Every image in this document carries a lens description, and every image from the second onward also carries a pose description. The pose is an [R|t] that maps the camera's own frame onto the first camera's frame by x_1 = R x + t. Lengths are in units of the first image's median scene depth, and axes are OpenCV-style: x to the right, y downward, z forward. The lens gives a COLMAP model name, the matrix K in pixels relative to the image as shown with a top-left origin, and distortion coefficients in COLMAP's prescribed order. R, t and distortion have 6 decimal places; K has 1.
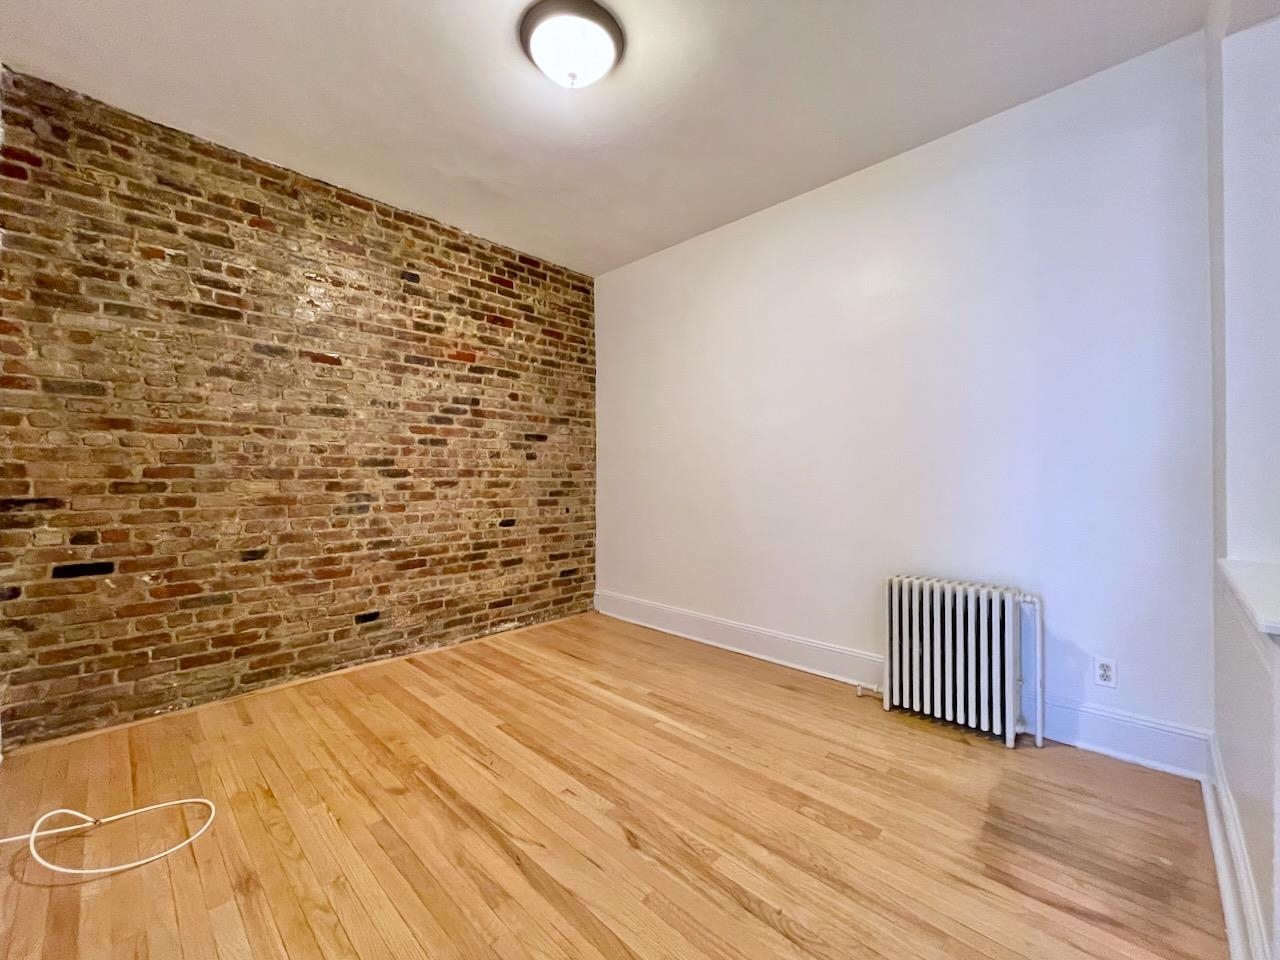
lens RADIAL K [[523.8, 0, 637.7], [0, 523.8, 474.5], [0, 0, 1]] dist [-0.001578, 0.000180]
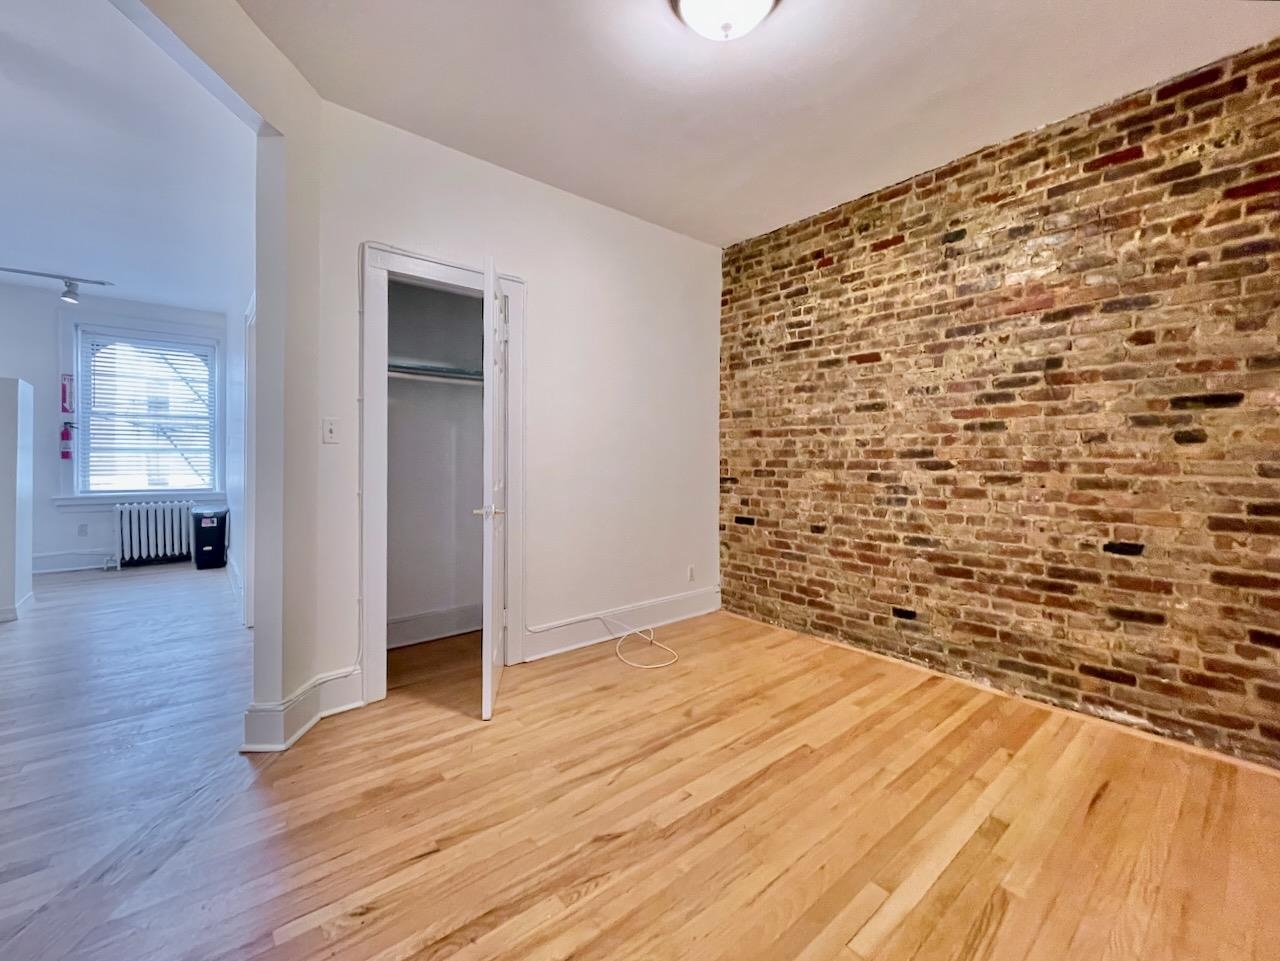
lens RADIAL K [[536.0, 0, 636.4], [0, 536.0, 463.2], [0, 0, 1]] dist [-0.001704, -0.000233]
pose [[-0.095930, 0.006502, -0.995367, 0.566904], [-0.003333, 0.999971, 0.006854, -0.012177], [0.995382, 0.003976, -0.095906, 0.656421]]
